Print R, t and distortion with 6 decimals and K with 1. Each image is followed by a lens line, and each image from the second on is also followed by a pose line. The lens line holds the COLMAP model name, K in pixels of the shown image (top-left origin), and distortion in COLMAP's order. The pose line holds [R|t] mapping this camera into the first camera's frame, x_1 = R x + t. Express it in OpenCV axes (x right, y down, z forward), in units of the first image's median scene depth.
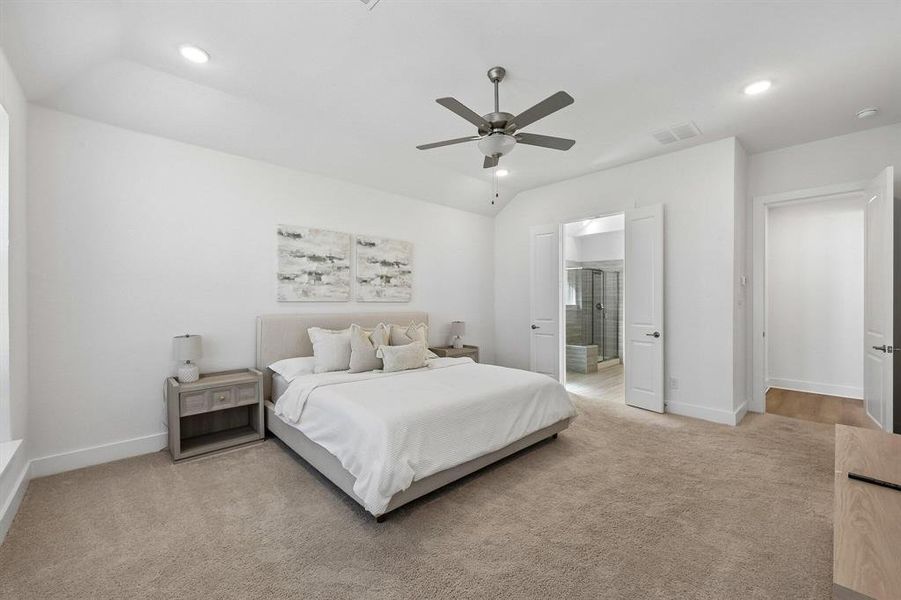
lens RADIAL K [[368.8, 0, 445.9], [0, 368.8, 299.8], [0, 0, 1]] dist [-0.000183, -0.000093]
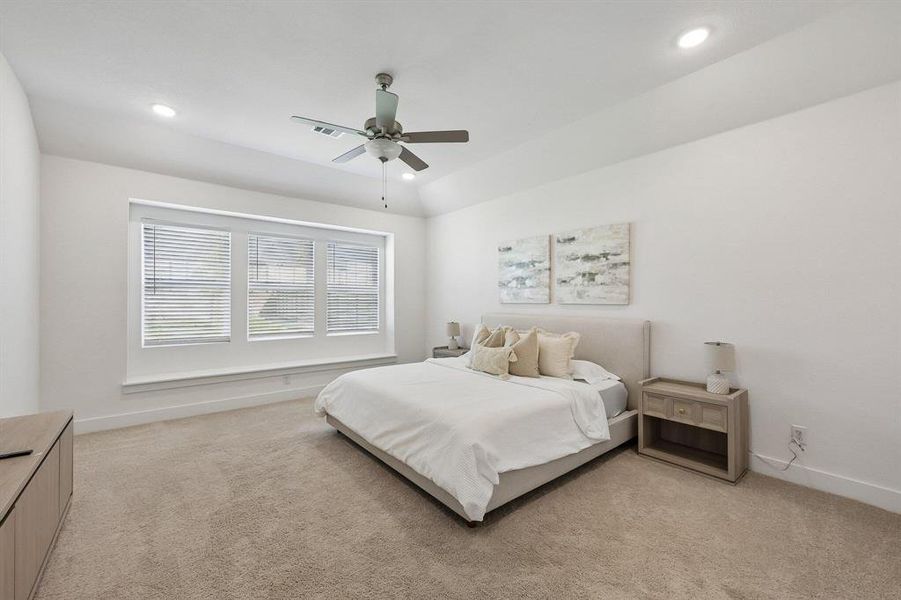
lens RADIAL K [[368.8, 0, 445.9], [0, 368.8, 299.8], [0, 0, 1]] dist [-0.000183, -0.000093]
pose [[-0.059042, -0.000956, -0.998255, 0.686160], [0.006909, 0.999975, -0.001366, -0.005758], [0.998232, -0.006978, -0.059034, 0.734514]]
